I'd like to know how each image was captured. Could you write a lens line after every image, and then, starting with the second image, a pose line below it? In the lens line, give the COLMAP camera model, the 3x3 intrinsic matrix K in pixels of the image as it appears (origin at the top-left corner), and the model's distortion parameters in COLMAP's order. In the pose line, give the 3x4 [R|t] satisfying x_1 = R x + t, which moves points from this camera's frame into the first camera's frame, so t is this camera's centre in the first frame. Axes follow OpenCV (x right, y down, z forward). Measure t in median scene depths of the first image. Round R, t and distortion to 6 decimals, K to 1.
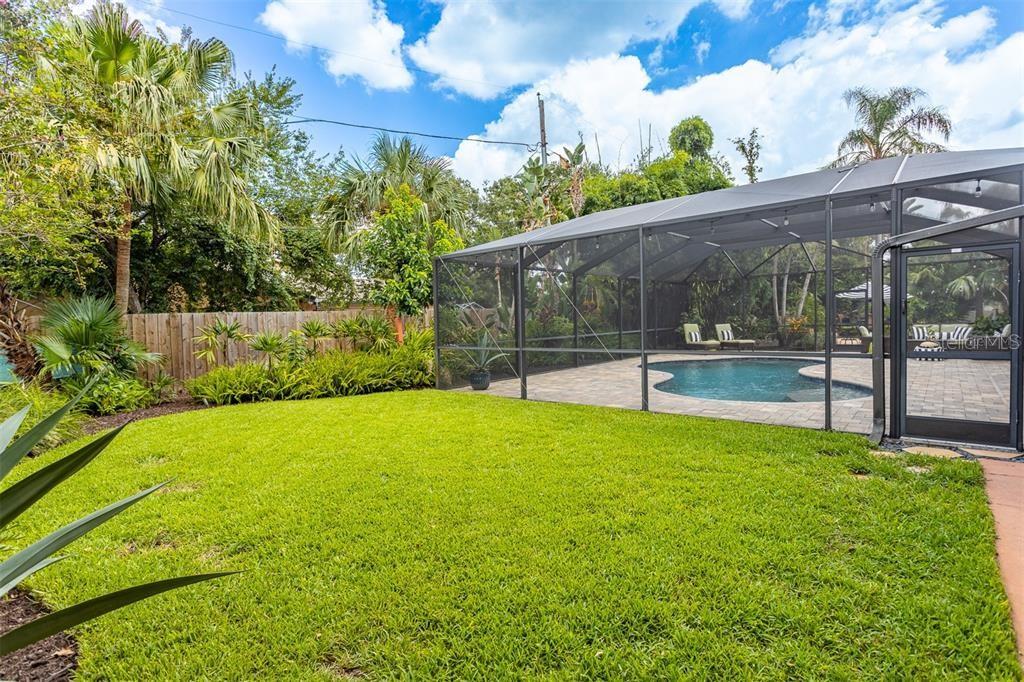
lens RADIAL K [[517.6, 0, 506.3], [0, 517.6, 336.1], [0, 0, 1]] dist [-0.000282, 0.003350]
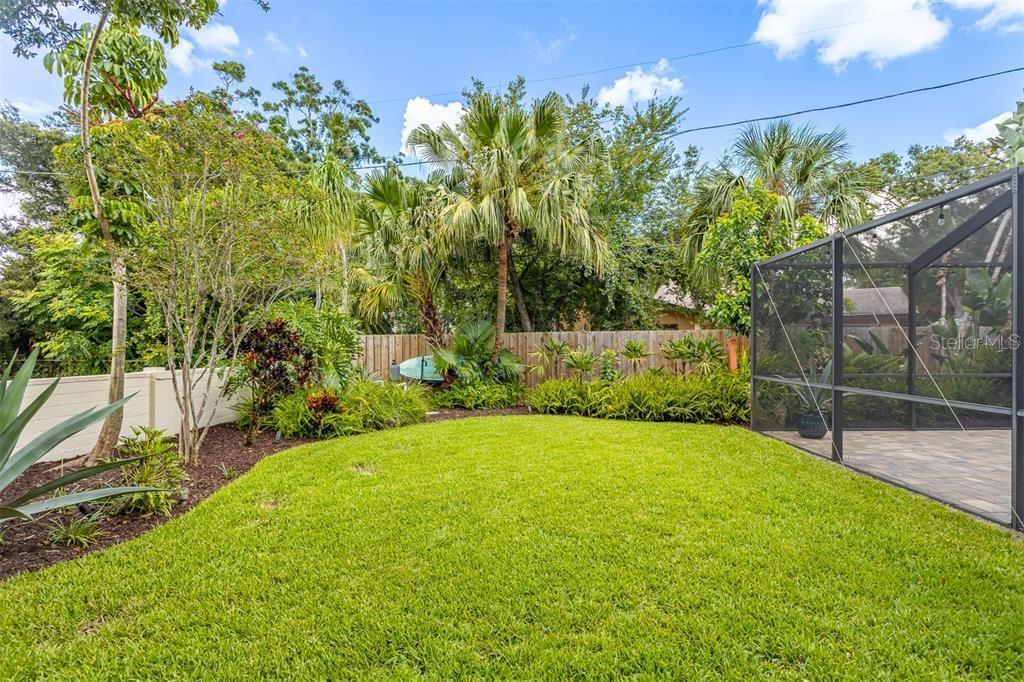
lens RADIAL K [[517.6, 0, 514.1], [0, 517.6, 344.9], [0, 0, 1]] dist [-0.000282, 0.003350]
pose [[0.627565, 0.025358, -0.778151, 0.218674], [-0.036781, 0.999319, 0.002903, -0.013888], [0.777695, 0.026799, 0.628070, 0.178538]]
